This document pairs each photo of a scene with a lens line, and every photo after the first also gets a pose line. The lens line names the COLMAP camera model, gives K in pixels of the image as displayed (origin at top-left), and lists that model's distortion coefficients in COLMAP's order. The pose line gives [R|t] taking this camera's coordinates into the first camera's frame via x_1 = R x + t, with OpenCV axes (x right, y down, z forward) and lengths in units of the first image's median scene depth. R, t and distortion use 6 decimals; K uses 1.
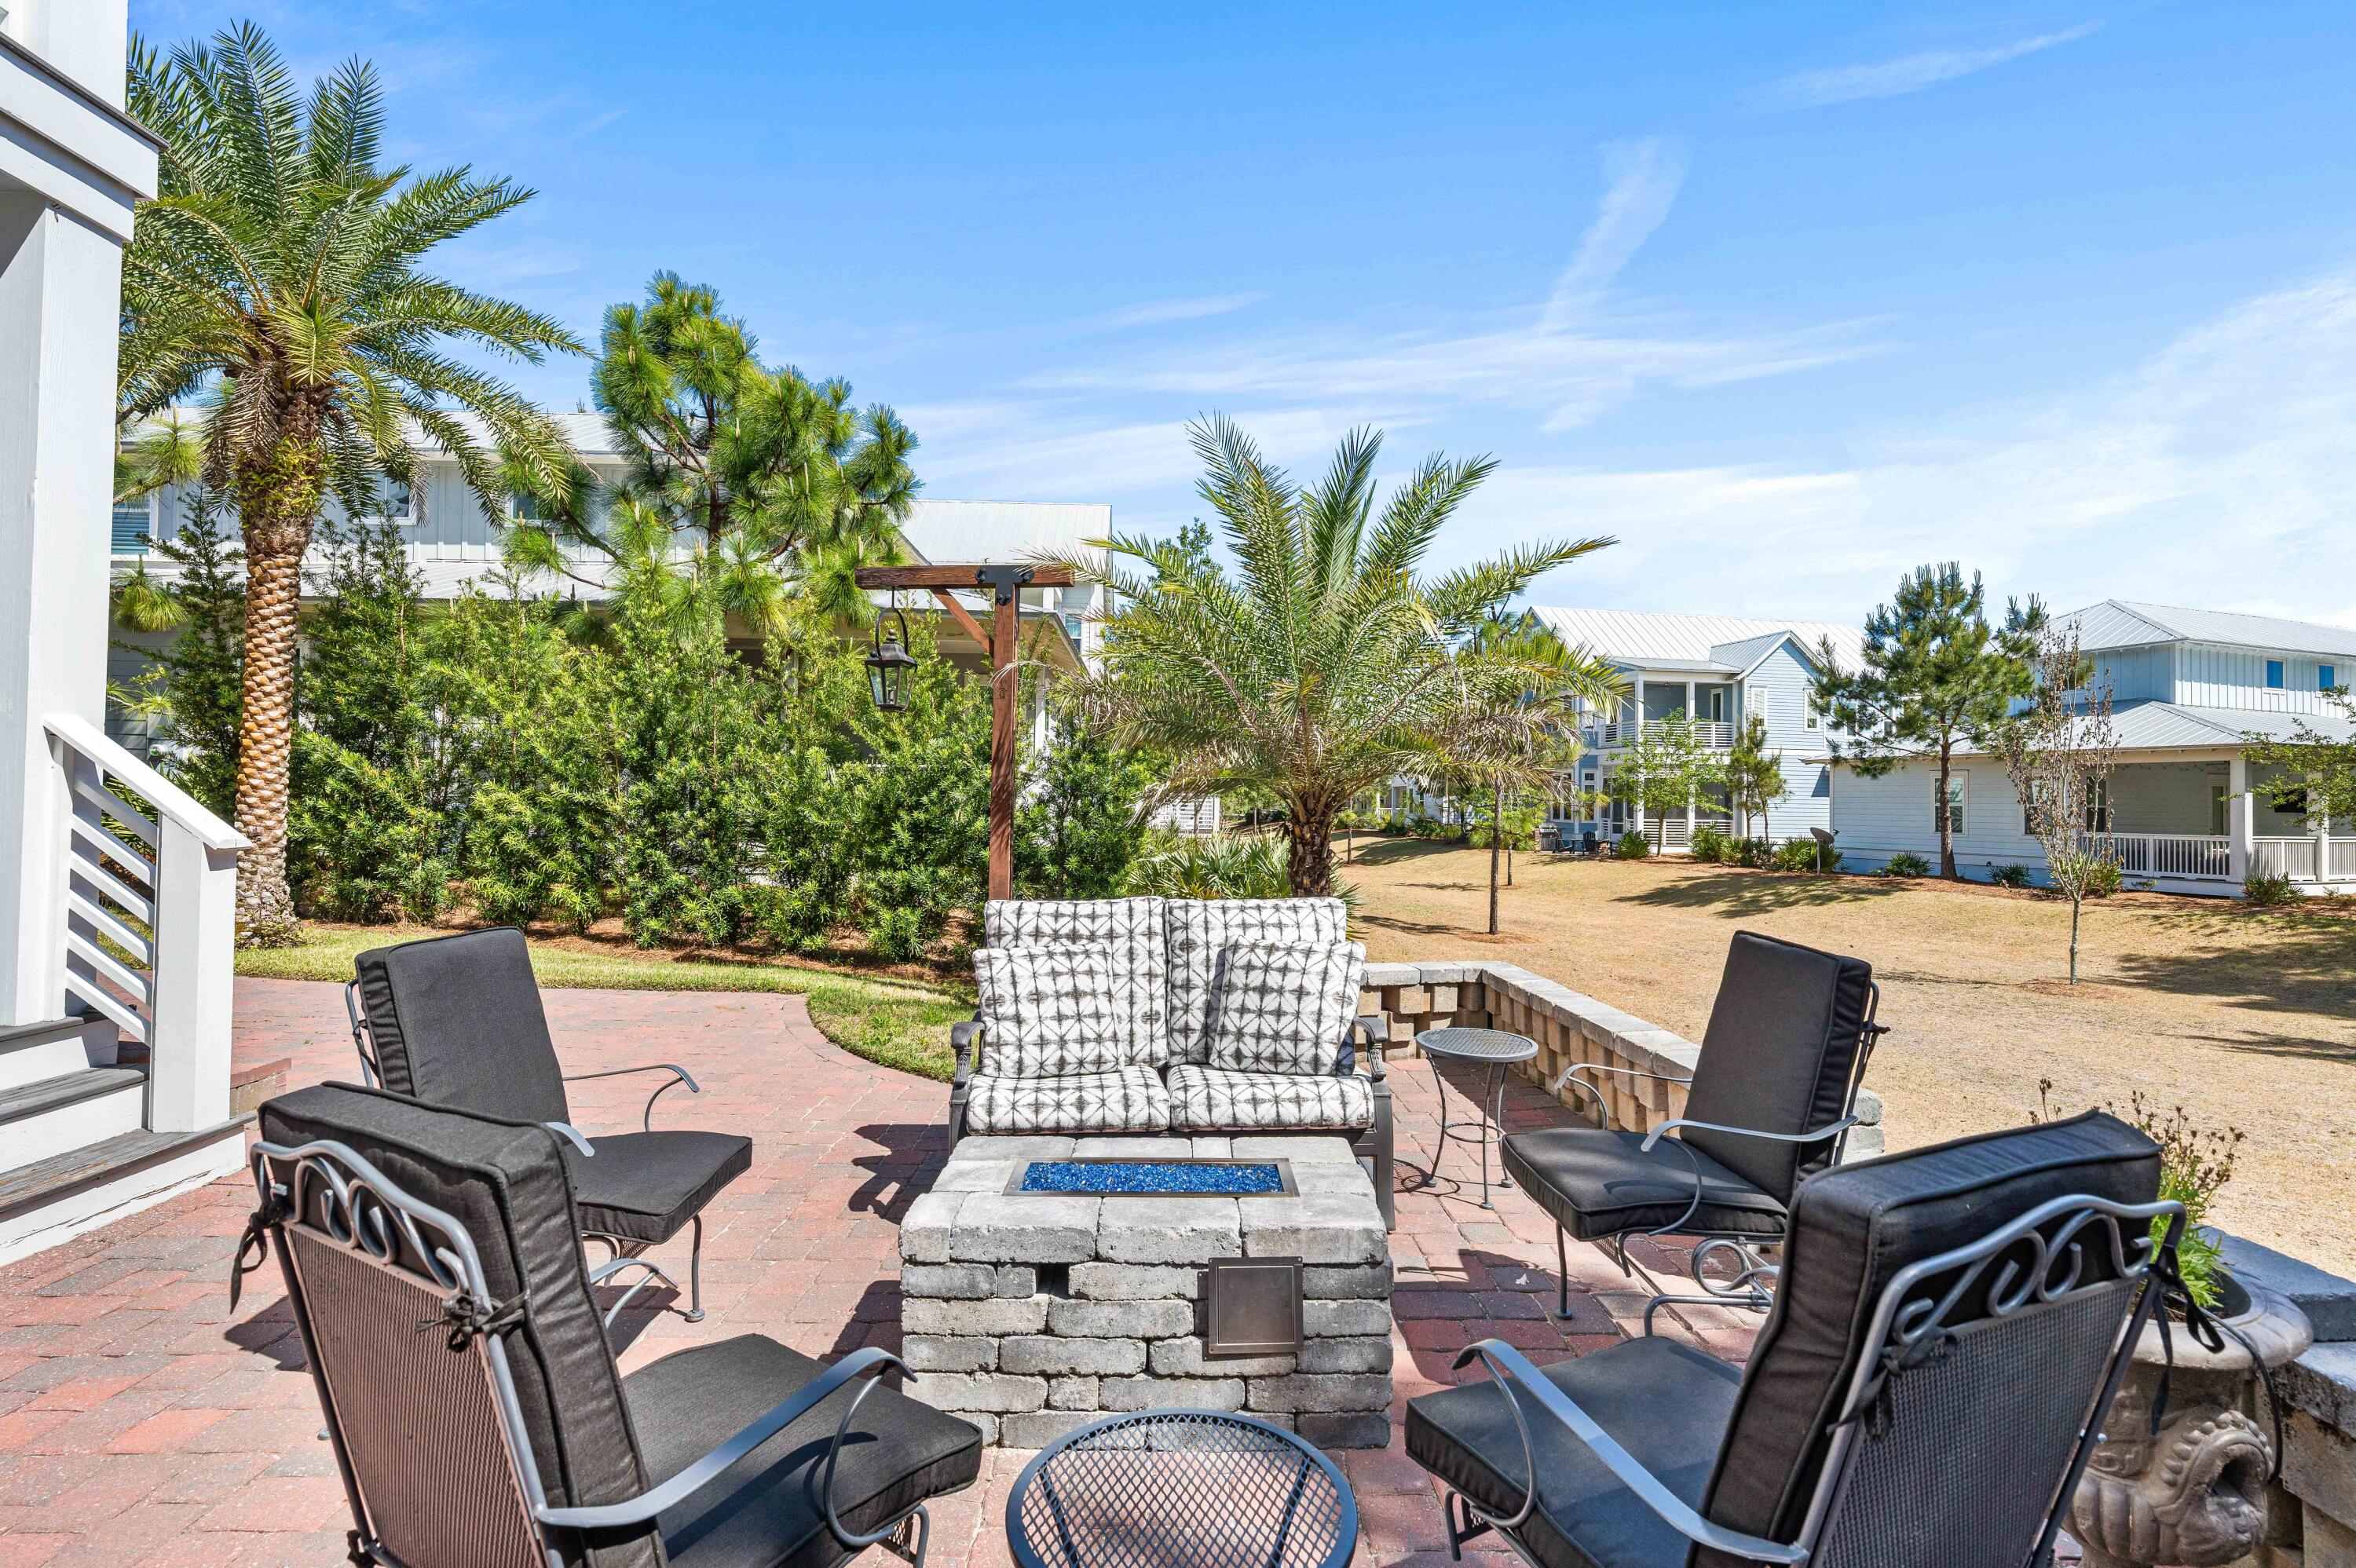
lens RADIAL K [[1070.4, 0, 1191.7], [0, 1070.4, 785.4], [0, 0, 1]] dist [-0.001518, 0.000620]
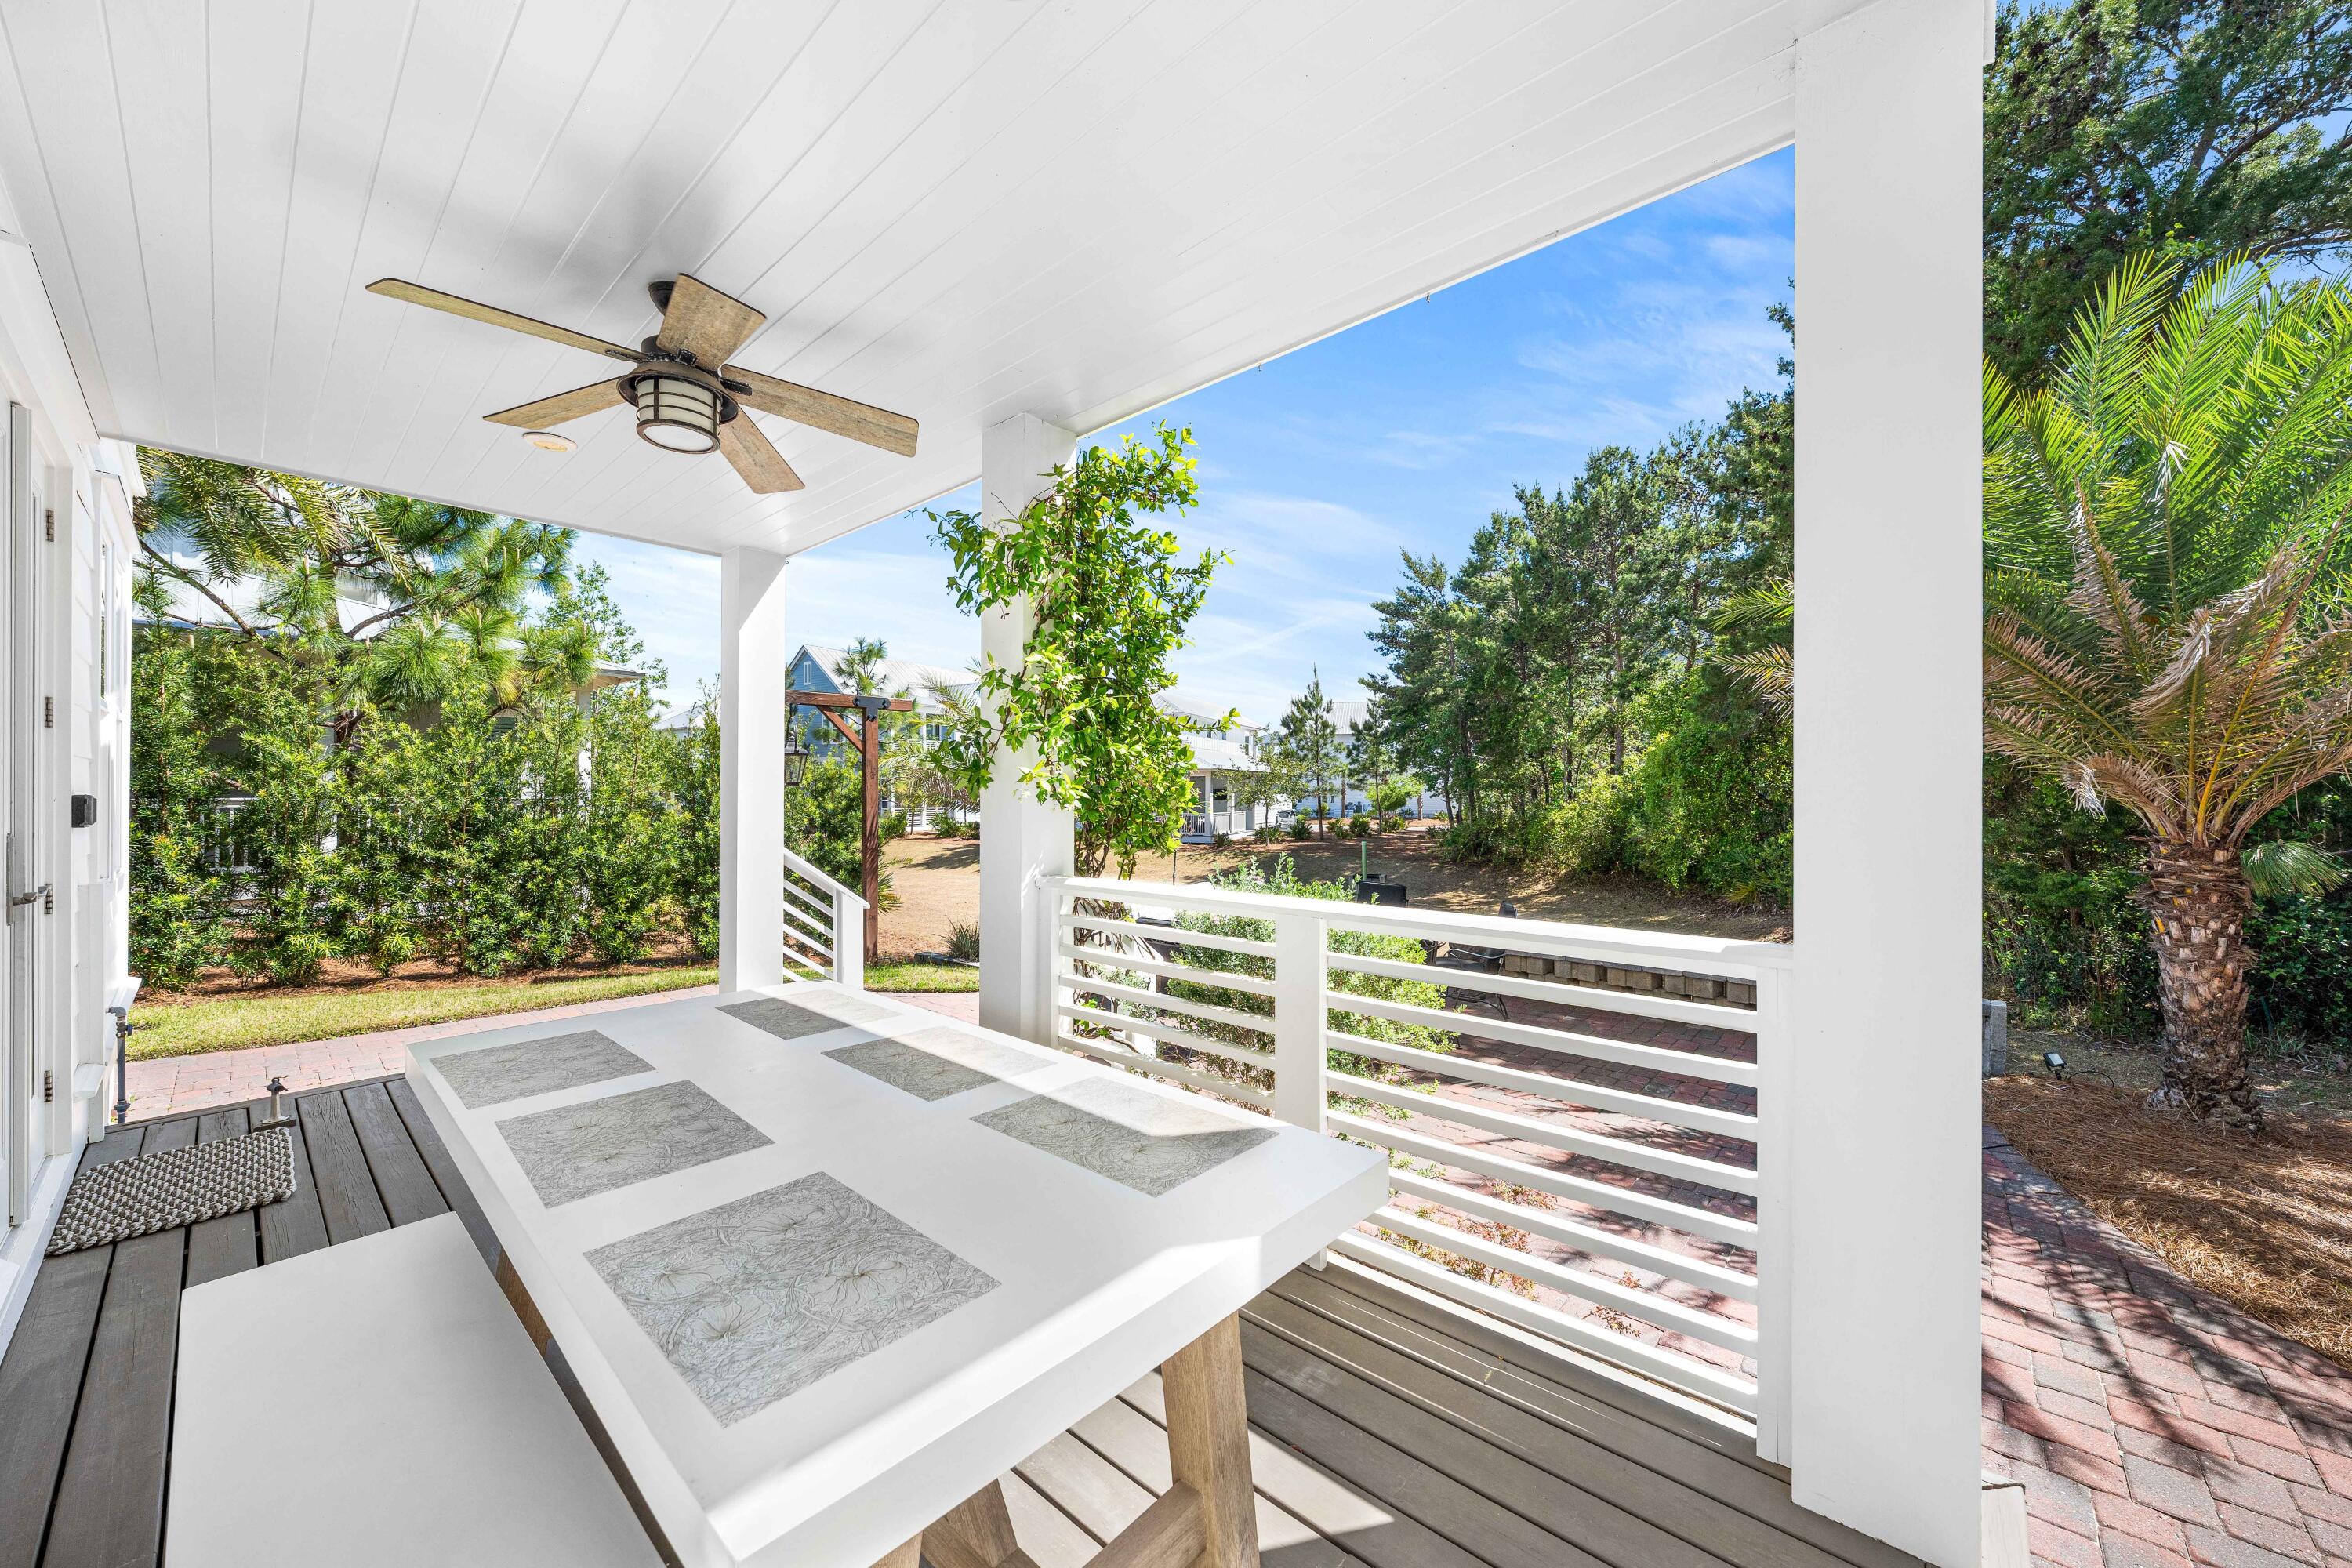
lens RADIAL K [[844.2, 0, 1178.9], [0, 844.2, 787.8], [0, 0, 1]] dist [-0.000431, -0.000029]
pose [[0.685654, -0.008274, 0.727881, -0.292354], [-0.004402, 0.999870, 0.015511, -0.032533], [-0.727915, -0.013839, 0.685528, -0.082758]]
